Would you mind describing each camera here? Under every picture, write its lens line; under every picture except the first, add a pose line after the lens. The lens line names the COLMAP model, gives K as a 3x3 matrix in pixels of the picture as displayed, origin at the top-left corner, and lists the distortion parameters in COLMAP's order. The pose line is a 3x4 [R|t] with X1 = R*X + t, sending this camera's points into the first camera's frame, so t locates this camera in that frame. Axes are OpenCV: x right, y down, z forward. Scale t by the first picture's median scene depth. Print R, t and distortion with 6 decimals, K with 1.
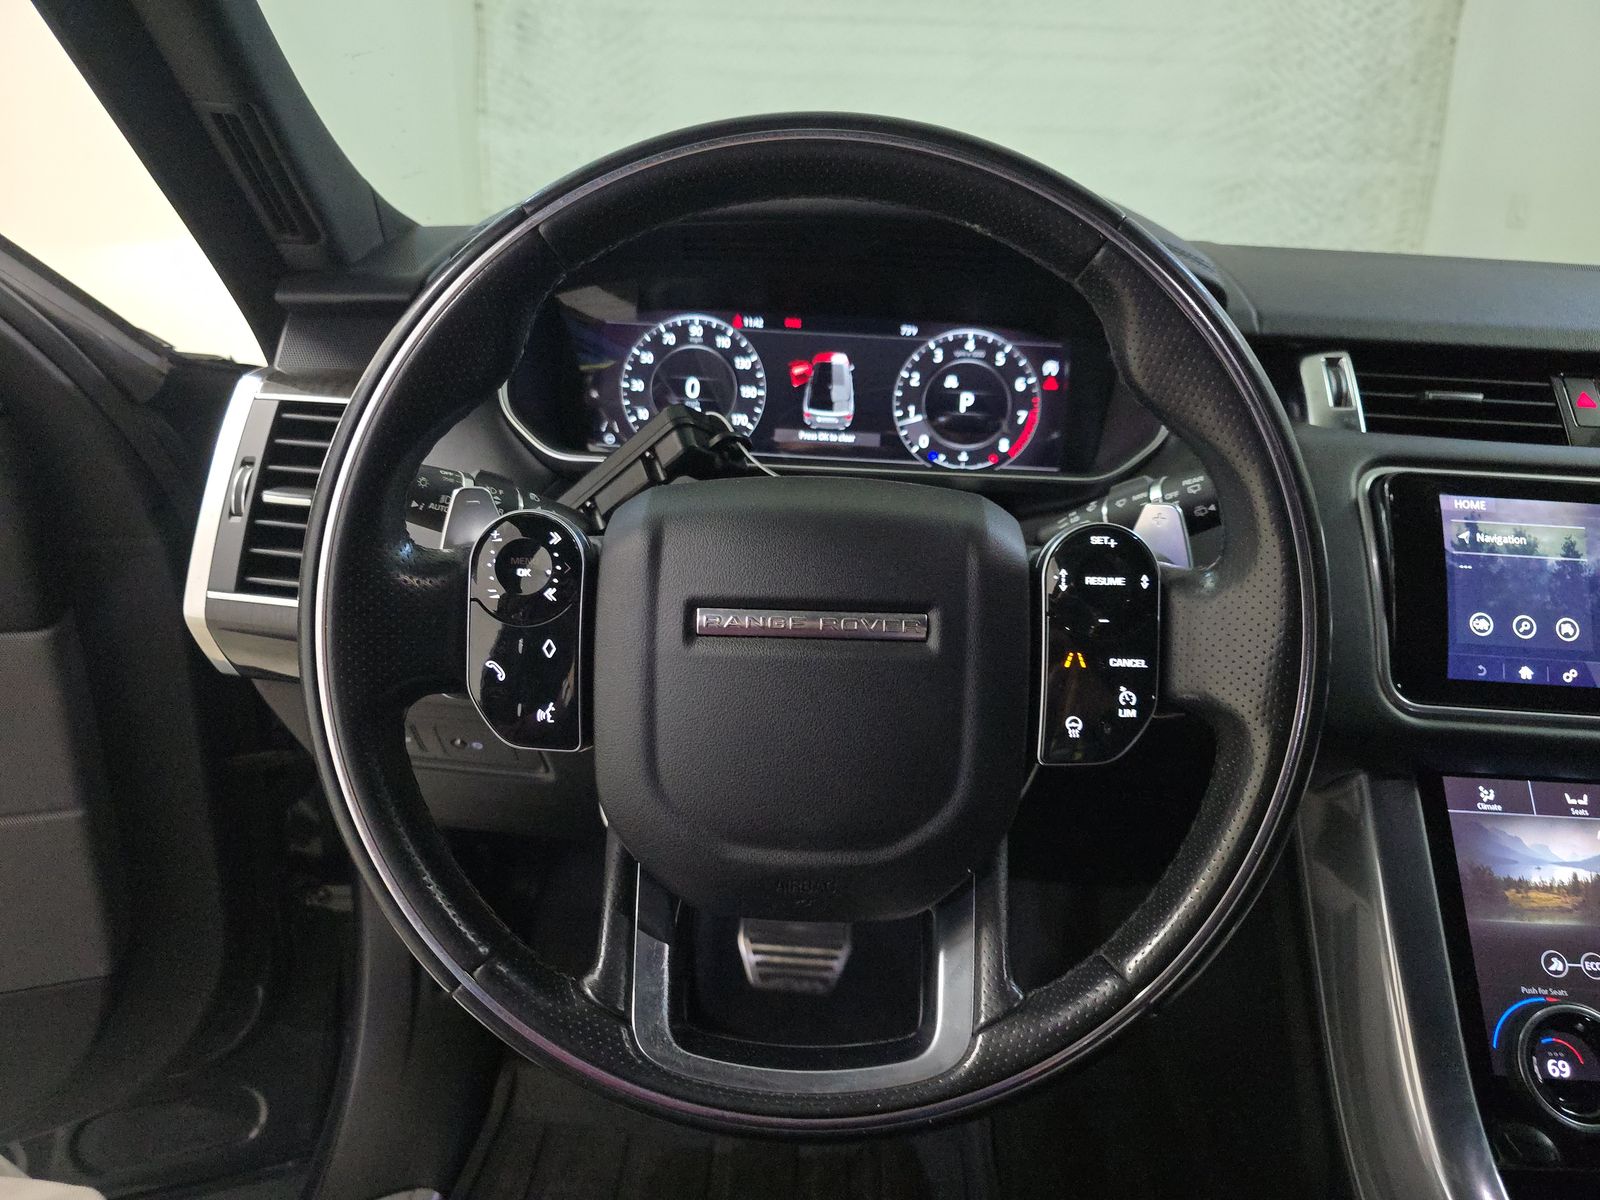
lens RADIAL K [[1061.5, 0, 797.4], [0, 1061.5, 590.2], [0, 0, 1]] dist [0.021125, -0.023022]
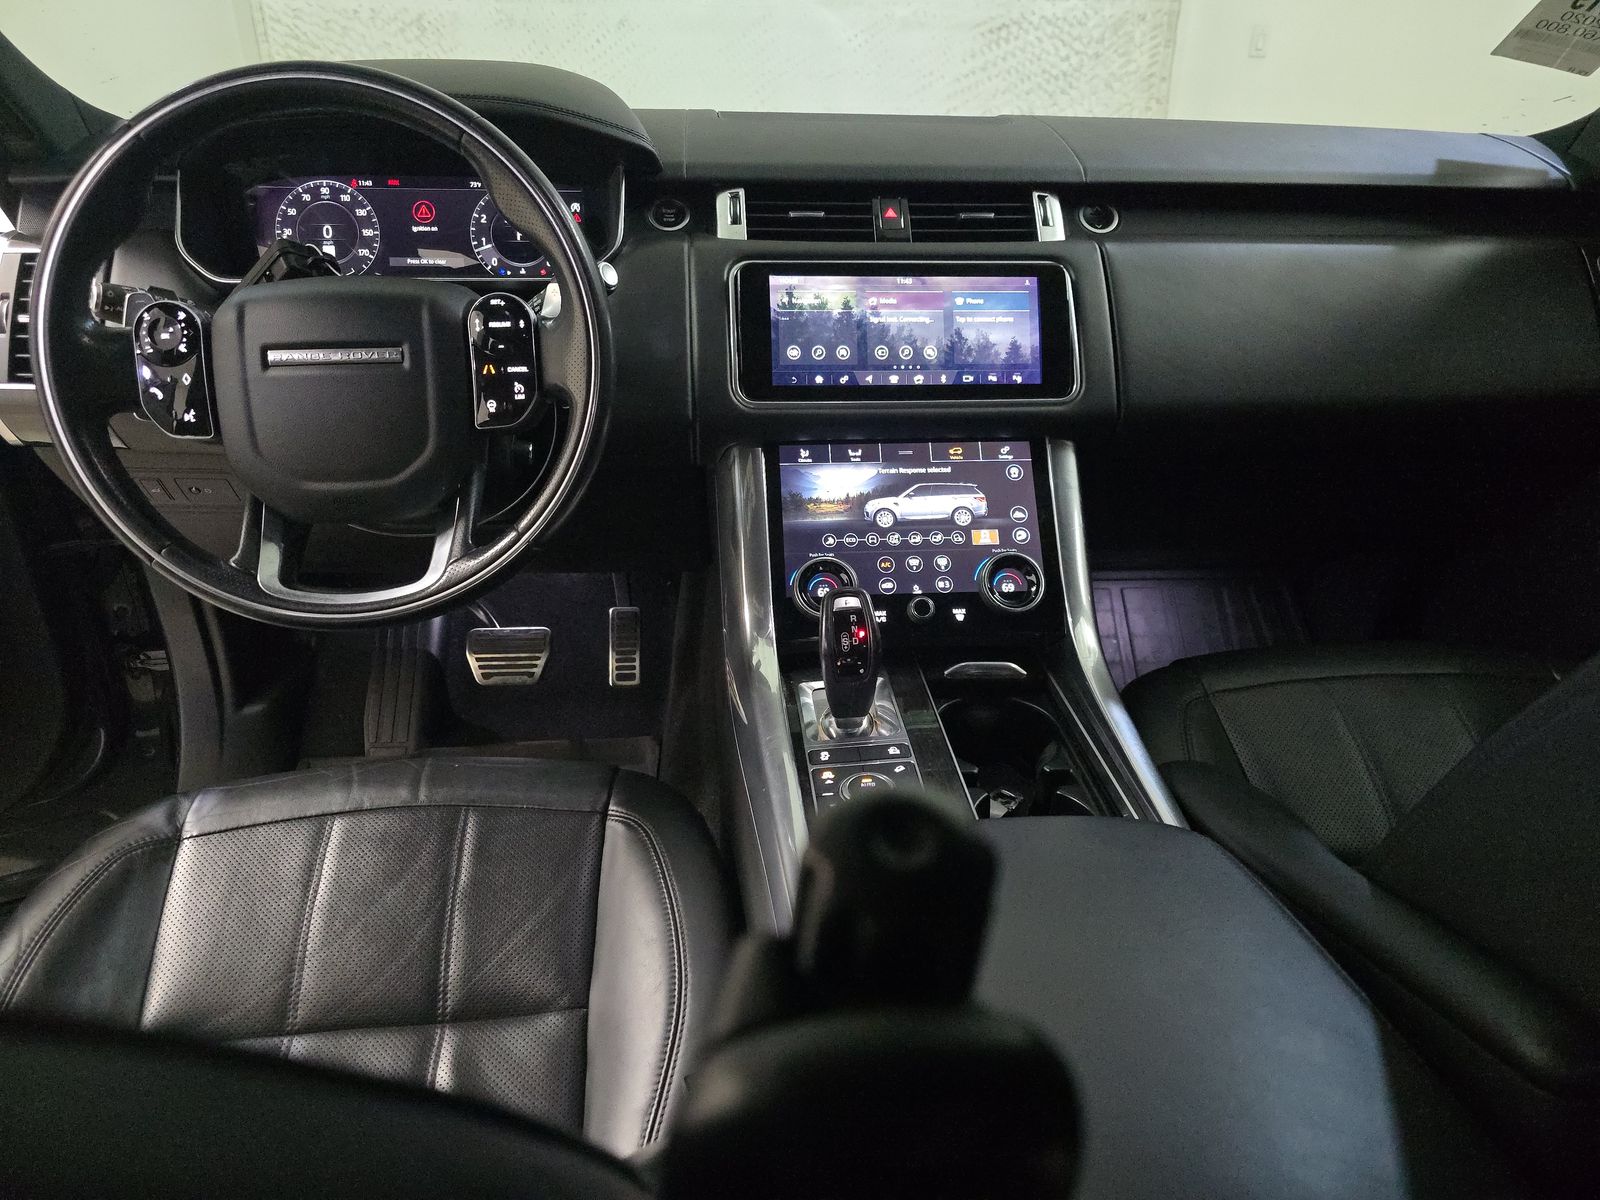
lens RADIAL K [[1061.5, 0, 797.4], [0, 1061.5, 590.2], [0, 0, 1]] dist [0.021125, -0.023022]
pose [[0.991809, -0.080089, 0.099505, 0.386402], [0.066747, 0.989152, 0.130854, 0.159808], [-0.108906, -0.123141, 0.986395, -0.618103]]
